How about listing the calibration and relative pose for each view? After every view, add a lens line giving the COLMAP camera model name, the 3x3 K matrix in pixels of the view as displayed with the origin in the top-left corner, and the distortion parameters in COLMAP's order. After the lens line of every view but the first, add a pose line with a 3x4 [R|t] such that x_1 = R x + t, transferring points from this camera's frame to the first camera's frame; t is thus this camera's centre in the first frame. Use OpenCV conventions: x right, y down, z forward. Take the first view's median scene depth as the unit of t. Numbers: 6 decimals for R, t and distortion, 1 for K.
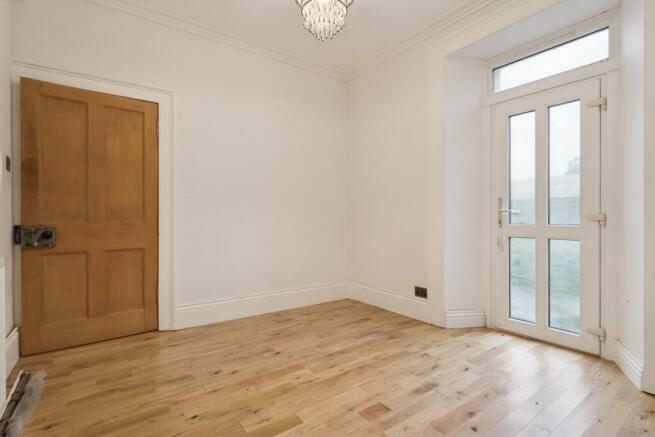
lens RADIAL K [[313.4, 0, 325.0], [0, 313.4, 217.2], [0, 0, 1]] dist [0.001344, 0.000518]
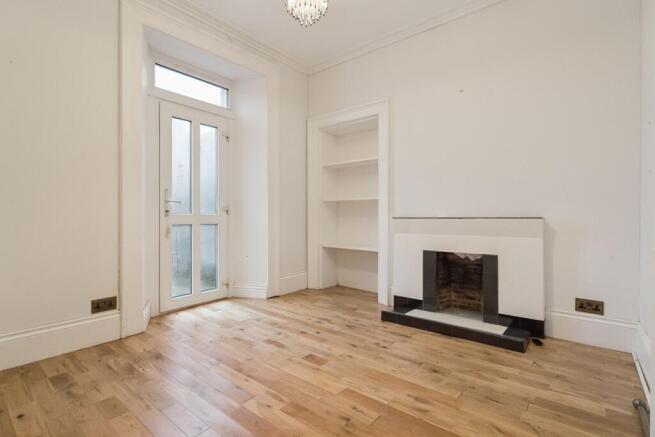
lens RADIAL K [[313.4, 0, 325.0], [0, 313.4, 217.2], [0, 0, 1]] dist [0.001344, 0.000518]
pose [[-0.257789, -0.004921, 0.966189, -0.730070], [0.001290, 0.999984, 0.005437, 0.033485], [-0.966200, 0.002648, -0.257778, 0.892930]]
